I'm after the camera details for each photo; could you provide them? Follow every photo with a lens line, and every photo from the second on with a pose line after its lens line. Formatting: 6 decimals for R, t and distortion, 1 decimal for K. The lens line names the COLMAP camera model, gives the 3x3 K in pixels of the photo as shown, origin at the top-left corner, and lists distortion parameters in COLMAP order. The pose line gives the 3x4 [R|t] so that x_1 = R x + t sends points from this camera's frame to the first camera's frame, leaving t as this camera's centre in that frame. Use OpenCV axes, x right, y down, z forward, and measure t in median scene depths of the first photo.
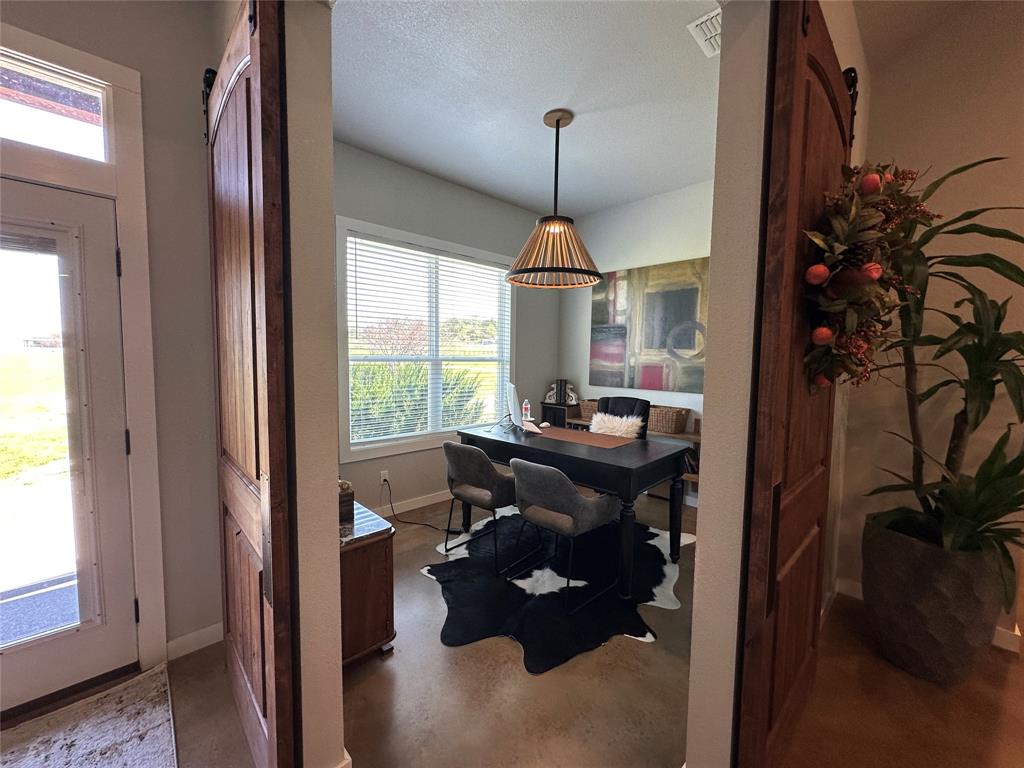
lens RADIAL K [[410.1, 0, 517.7], [0, 410.1, 382.9], [0, 0, 1]] dist [-0.005575, 0.001506]
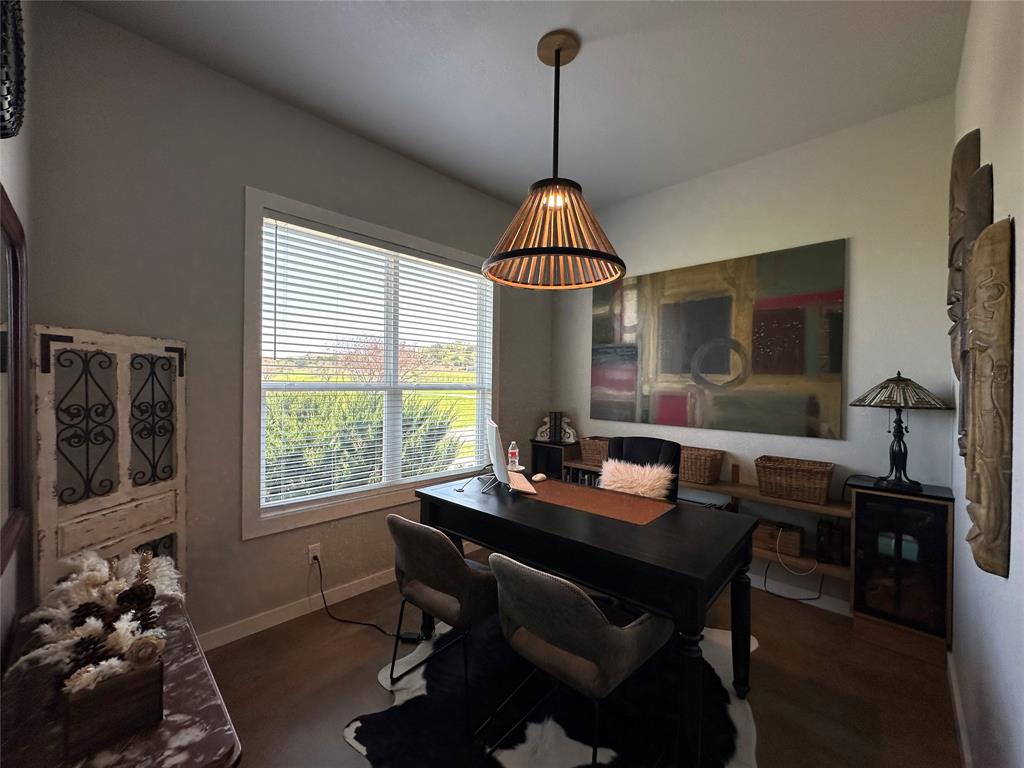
lens RADIAL K [[410.1, 0, 518.0], [0, 410.1, 381.9], [0, 0, 1]] dist [-0.005575, 0.001506]
pose [[0.999241, -0.001191, 0.038935, 0.000588], [0.003796, 0.997753, -0.066895, -0.019550], [-0.038768, 0.066992, 0.997000, 0.280331]]
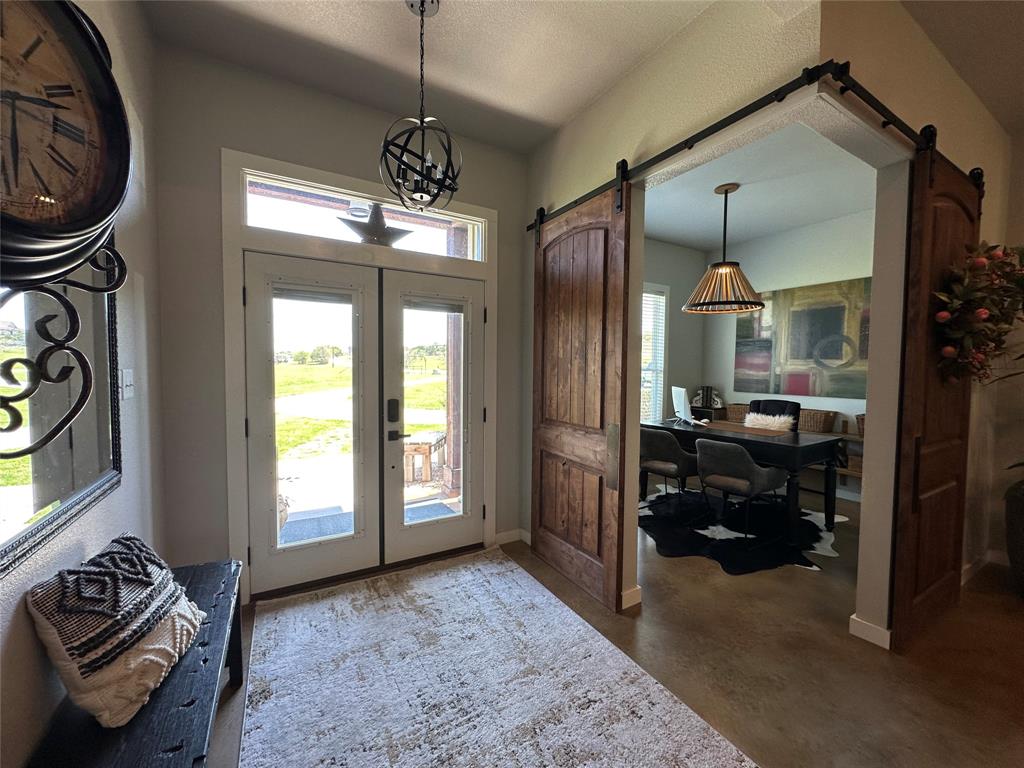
lens RADIAL K [[410.1, 0, 515.6], [0, 410.1, 383.2], [0, 0, 1]] dist [-0.005575, 0.001506]
pose [[0.971114, 0.003435, -0.238591, -0.210291], [-0.010155, 0.999585, -0.026939, 0.028258], [0.238399, 0.028584, 0.970747, -0.377157]]
